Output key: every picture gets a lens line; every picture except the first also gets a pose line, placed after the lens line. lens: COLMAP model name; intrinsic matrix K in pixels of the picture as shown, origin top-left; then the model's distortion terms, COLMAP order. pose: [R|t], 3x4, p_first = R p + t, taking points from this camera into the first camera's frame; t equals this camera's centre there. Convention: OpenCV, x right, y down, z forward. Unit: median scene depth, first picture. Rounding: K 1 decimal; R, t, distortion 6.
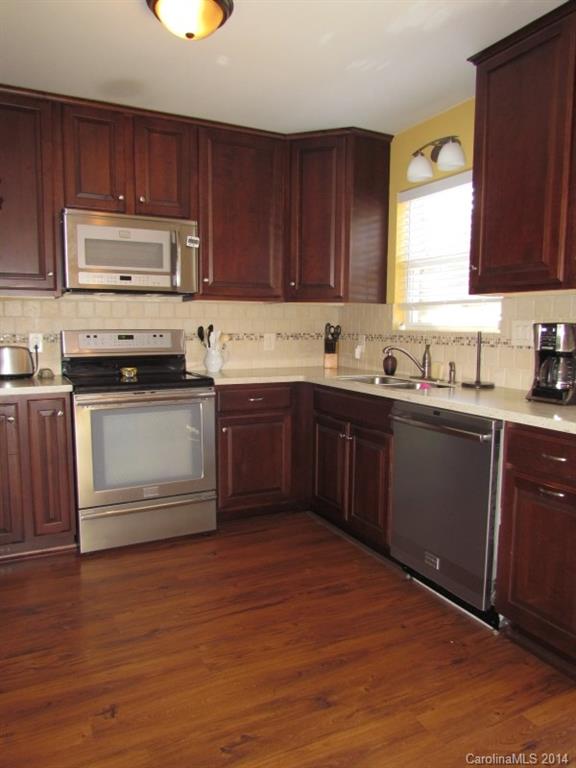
lens RADIAL K [[538.6, 0, 288.0], [0, 538.6, 384.0], [0, 0, 1]] dist [-0.029939, -0.008223]
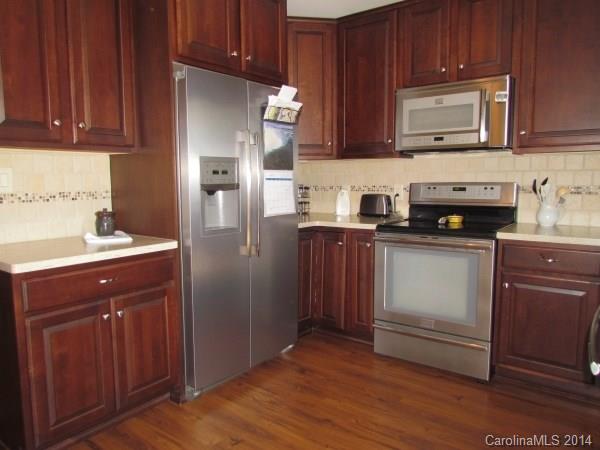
lens RADIAL K [[420.8, 0, 298.0], [0, 420.8, 223.5], [0, 0, 1]] dist [-0.029939, -0.008223]
pose [[0.439544, 0.087417, -0.893957, 0.387162], [-0.087195, 0.994705, 0.054397, -0.035350], [0.893979, 0.054039, 0.444839, 0.320037]]
